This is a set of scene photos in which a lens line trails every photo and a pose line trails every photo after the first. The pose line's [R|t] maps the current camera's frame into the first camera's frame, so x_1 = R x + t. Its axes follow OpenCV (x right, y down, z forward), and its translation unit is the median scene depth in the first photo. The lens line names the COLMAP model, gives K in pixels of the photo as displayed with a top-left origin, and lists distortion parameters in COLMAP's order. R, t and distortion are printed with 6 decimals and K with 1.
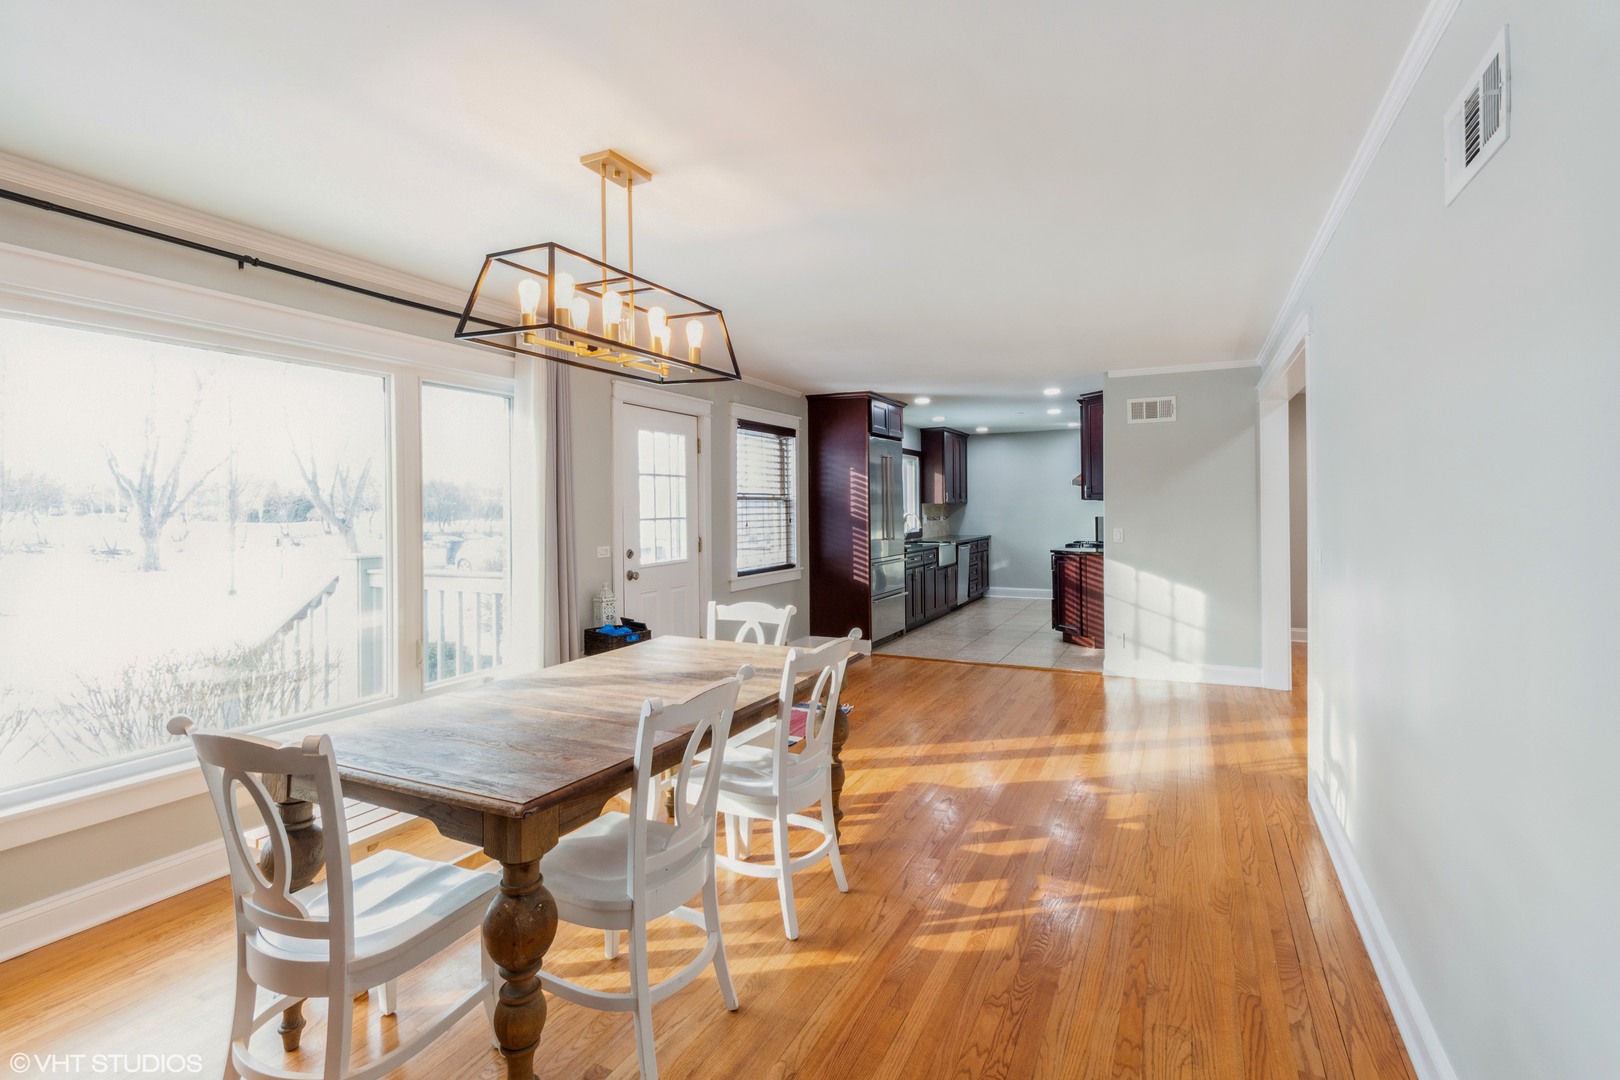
lens RADIAL K [[765.9, 0, 809.0], [0, 765.9, 528.2], [0, 0, 1]] dist [0.002230, 0.000000]
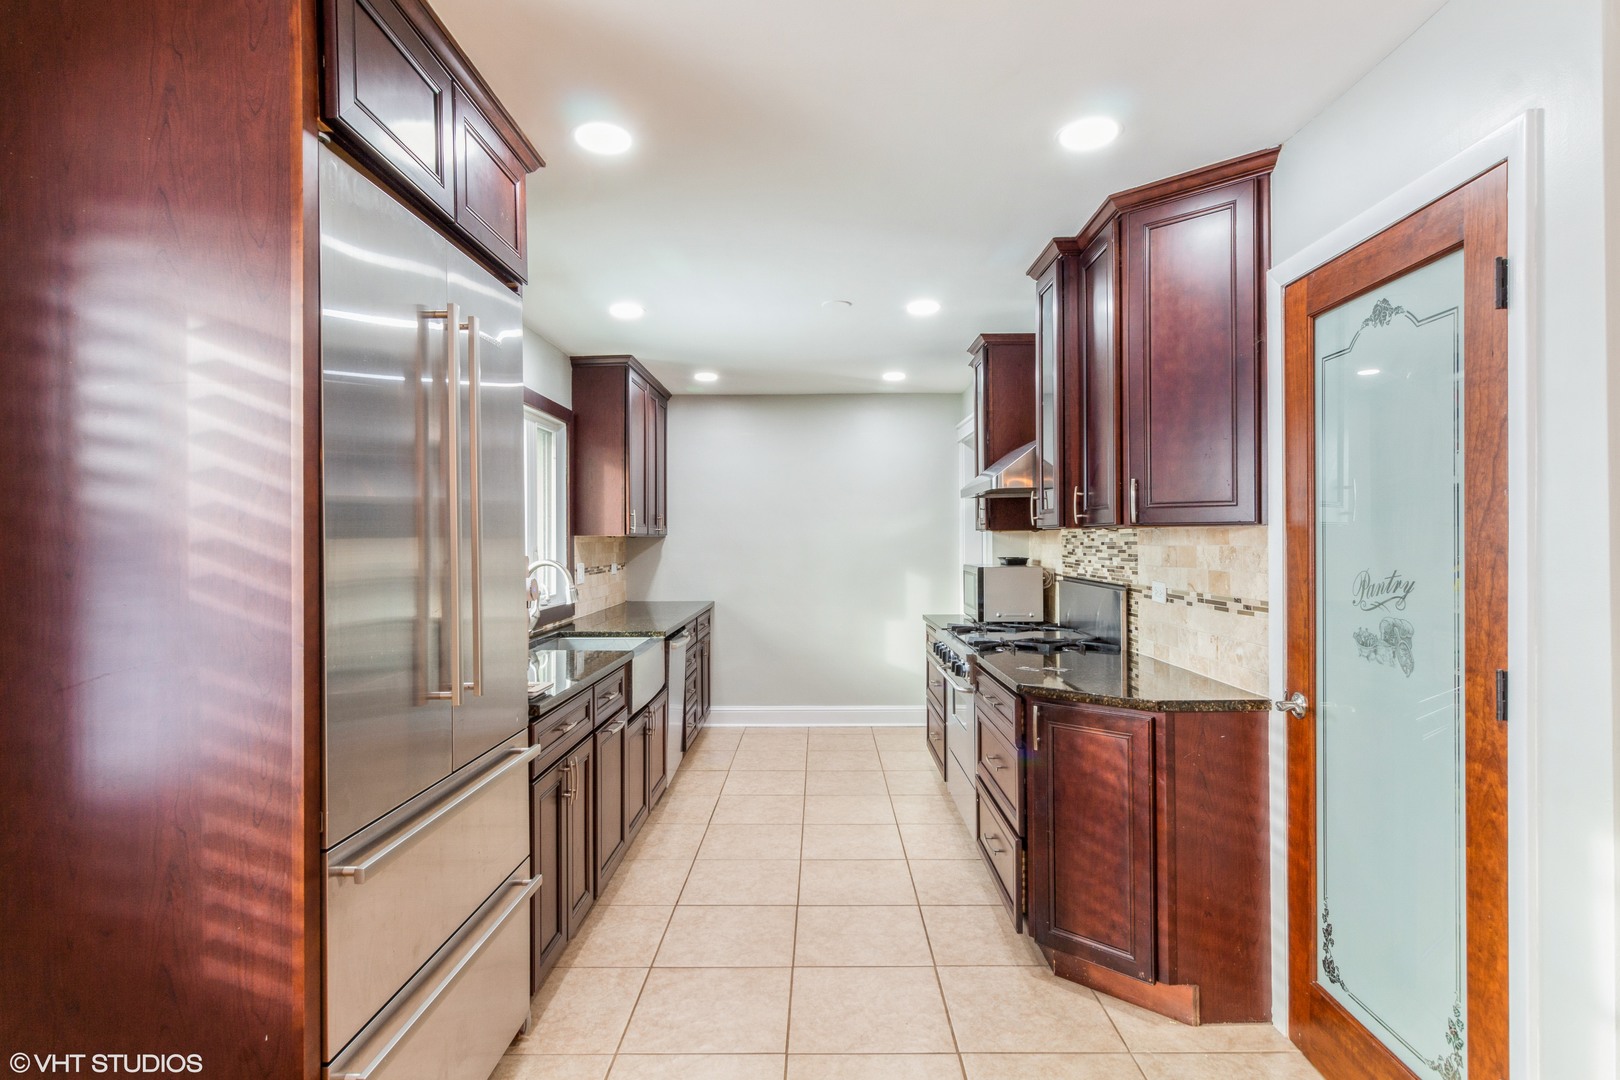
lens RADIAL K [[834.6, 0, 808.1], [0, 834.6, 546.7], [0, 0, 1]] dist [0.000033, 0.000067]
pose [[0.903975, 0.009282, 0.427485, 0.067345], [-0.000931, 0.999805, -0.019741, -0.016837], [-0.427585, 0.017447, 0.903807, 0.527774]]
